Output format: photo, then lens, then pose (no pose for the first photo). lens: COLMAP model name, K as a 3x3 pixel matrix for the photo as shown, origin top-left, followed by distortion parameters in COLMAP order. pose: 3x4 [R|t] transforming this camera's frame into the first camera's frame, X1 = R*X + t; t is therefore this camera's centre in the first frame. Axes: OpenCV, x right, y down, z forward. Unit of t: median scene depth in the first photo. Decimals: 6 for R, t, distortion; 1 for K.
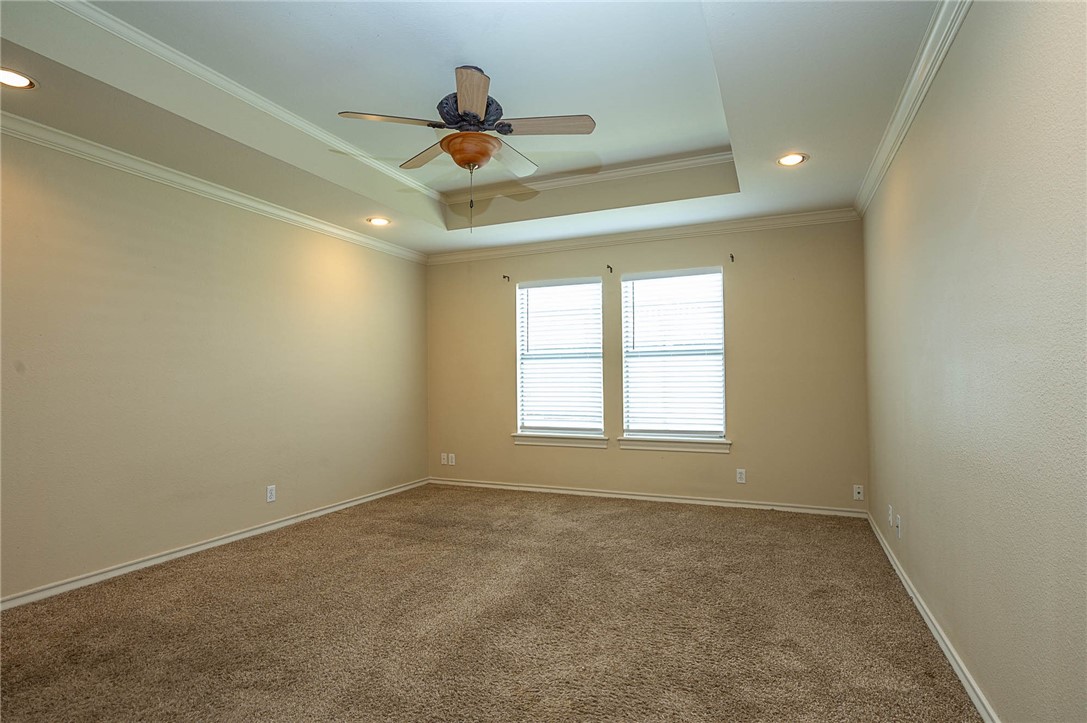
lens RADIAL K [[553.6, 0, 543.5], [0, 553.6, 361.5], [0, 0, 1]] dist [0.001615, -0.000144]
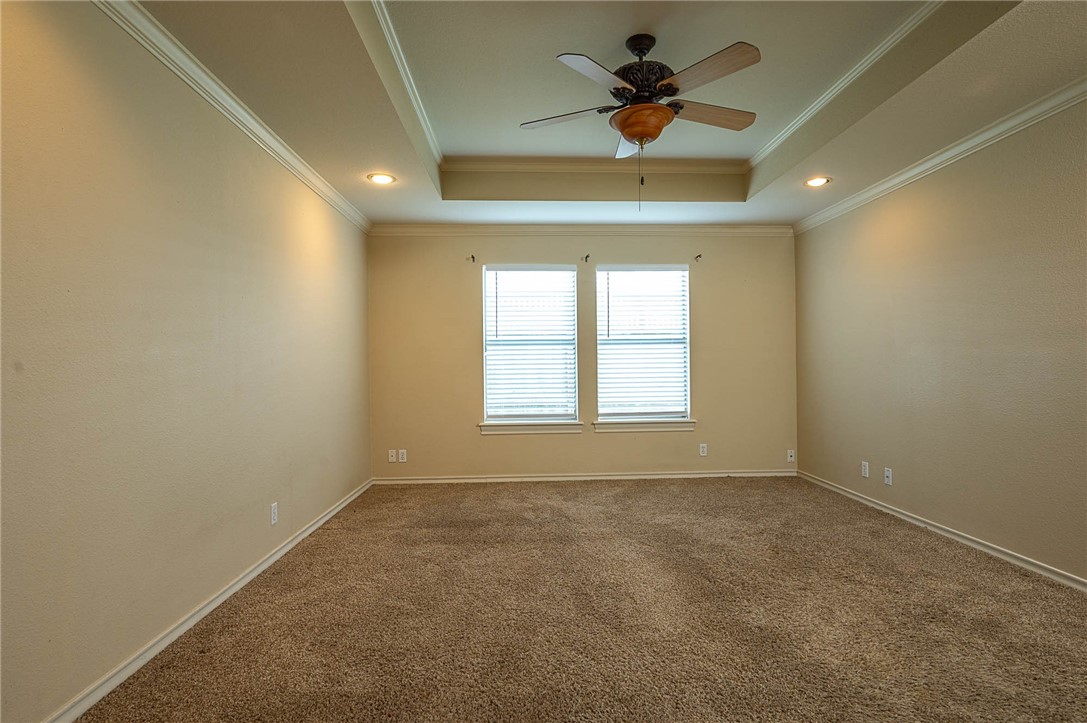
lens RADIAL K [[543.1, 0, 543.5], [0, 543.1, 361.5], [0, 0, 1]] dist [-0.001368, 0.000091]
pose [[0.897932, 0.002016, 0.440129, -0.398820], [-0.010533, 0.999802, 0.016909, 0.008084], [-0.440008, -0.019819, 0.897775, 0.129638]]
